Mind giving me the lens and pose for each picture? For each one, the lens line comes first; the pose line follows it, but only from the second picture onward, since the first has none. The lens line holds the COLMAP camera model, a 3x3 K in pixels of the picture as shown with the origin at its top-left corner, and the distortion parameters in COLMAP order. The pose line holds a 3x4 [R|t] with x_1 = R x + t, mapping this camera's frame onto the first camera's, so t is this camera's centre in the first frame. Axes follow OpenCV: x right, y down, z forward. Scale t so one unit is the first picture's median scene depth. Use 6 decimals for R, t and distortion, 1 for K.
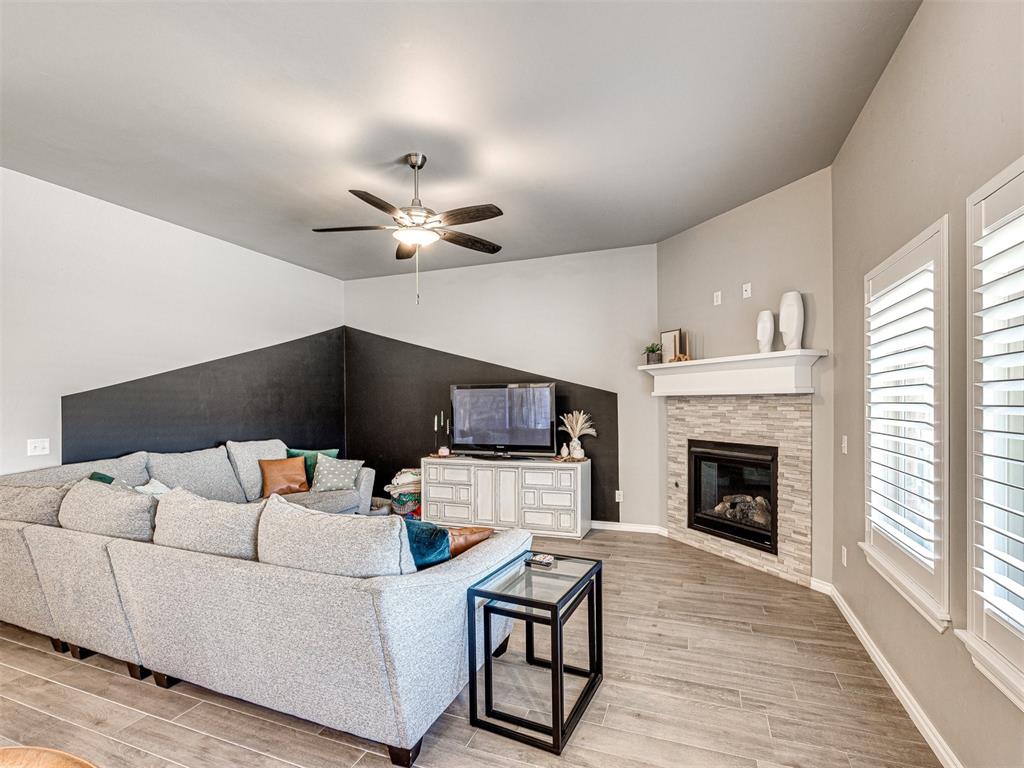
lens RADIAL K [[463.9, 0, 519.8], [0, 463.9, 409.5], [0, 0, 1]] dist [-0.001205, -0.000003]
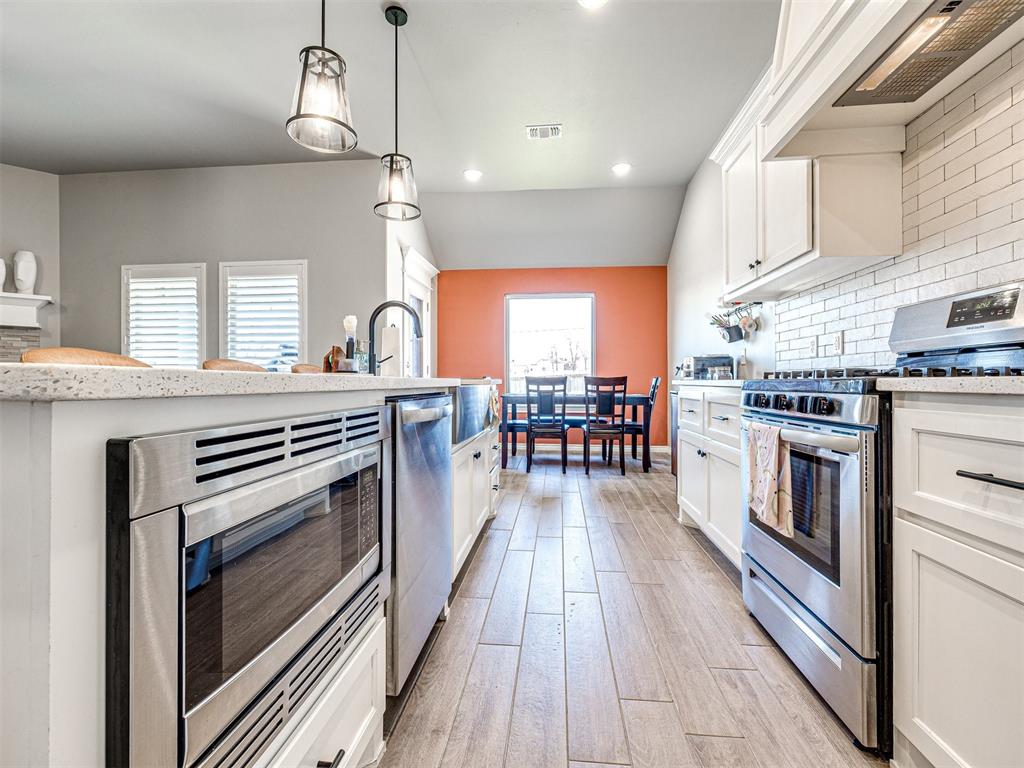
lens RADIAL K [[470.7, 0, 512.0], [0, 470.7, 384.0], [0, 0, 1]] dist [0.000776, 0.000511]
pose [[-0.228737, 0.006899, 0.973464, -0.832884], [0.018092, 0.999832, -0.002834, 0.125105], [-0.973320, 0.016964, -0.228824, -0.032432]]
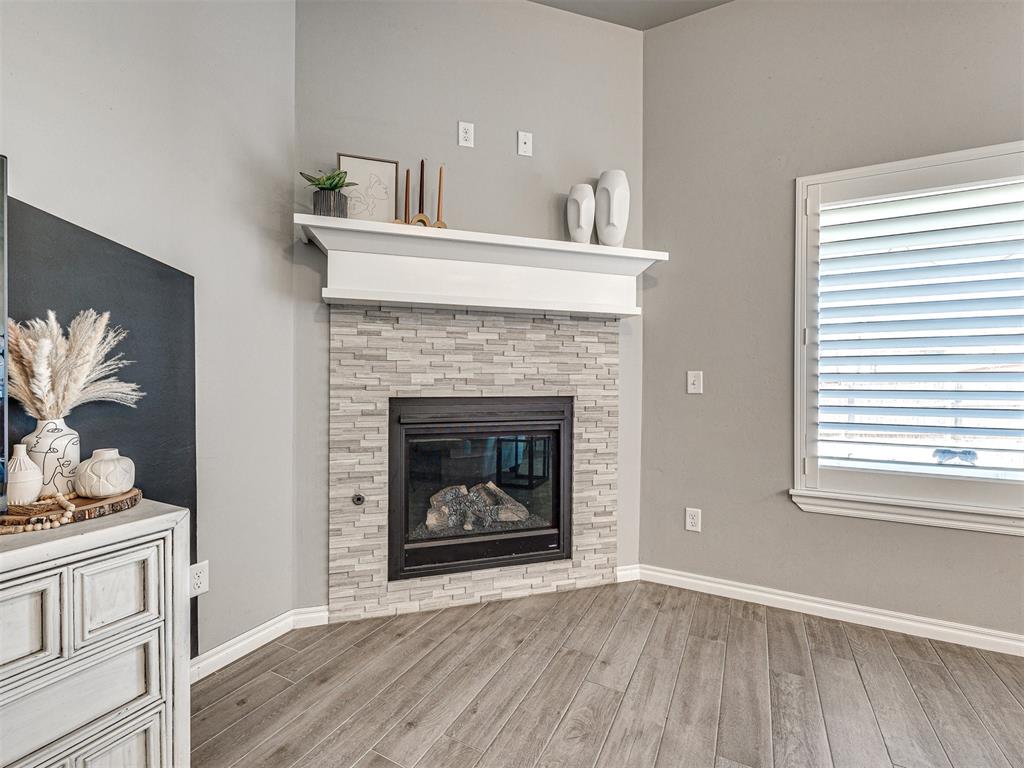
lens RADIAL K [[458.9, 0, 505.0], [0, 458.9, 380.0], [0, 0, 1]] dist [-0.003580, -0.000053]
pose [[0.143663, 0.004825, 0.989615, -0.097941], [0.009048, 0.999940, -0.006189, 0.051261], [-0.989585, 0.009843, 0.143611, 0.846003]]
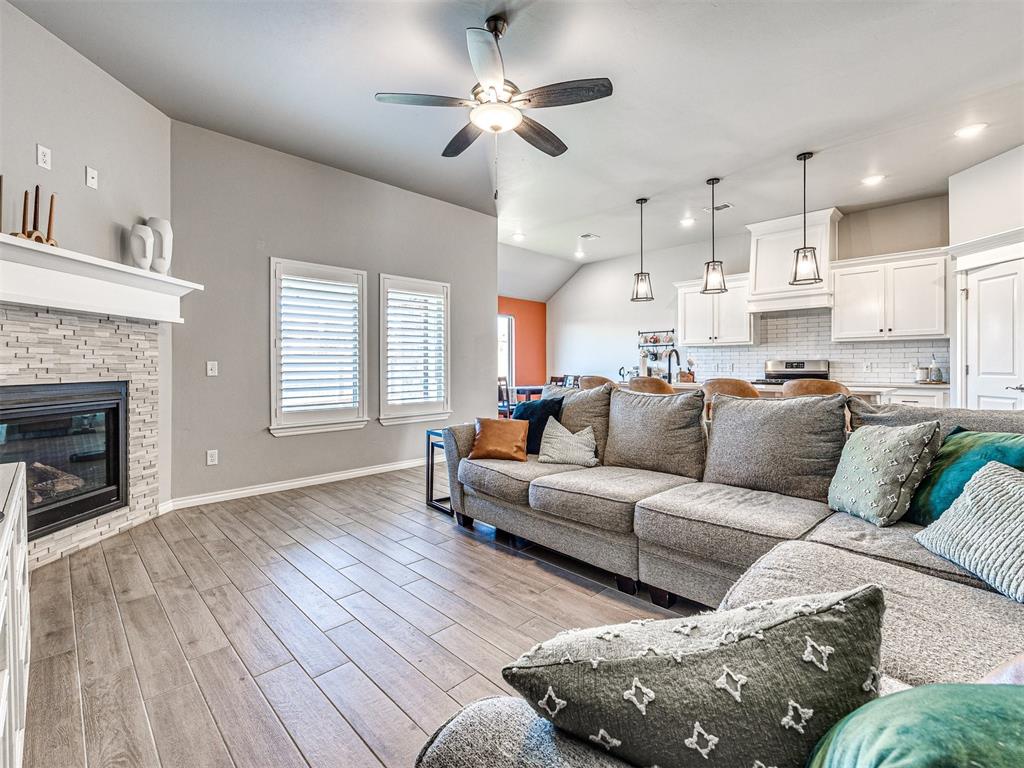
lens RADIAL K [[470.6, 0, 517.0], [0, 470.6, 368.1], [0, 0, 1]] dist [-0.018195, 0.000222]
pose [[-0.906153, 0.007874, 0.422876, -0.408207], [0.016646, 0.999716, 0.017053, 0.045867], [-0.422622, 0.022492, -0.906027, 1.254214]]
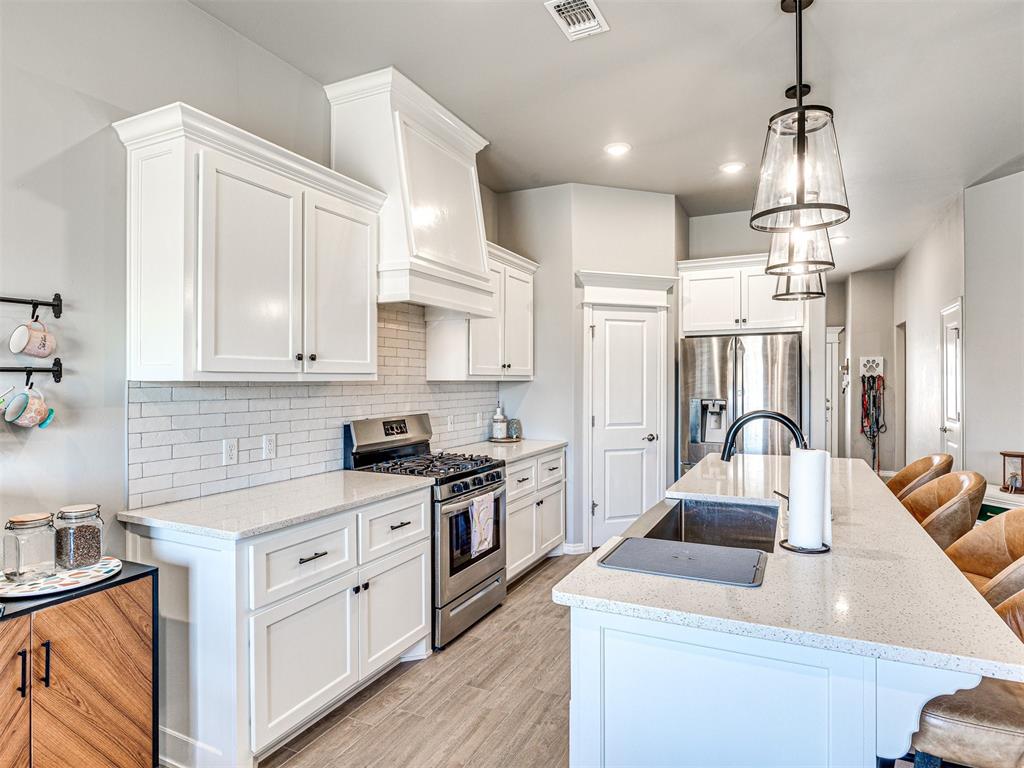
lens RADIAL K [[560.6, 0, 523.3], [0, 560.6, 381.0], [0, 0, 1]] dist [-0.012634, -0.002045]
pose [[-0.116810, 0.006833, -0.993131, 0.205921], [-0.015047, 0.999849, 0.008649, -0.001233], [0.993040, 0.015954, -0.116689, -0.164993]]
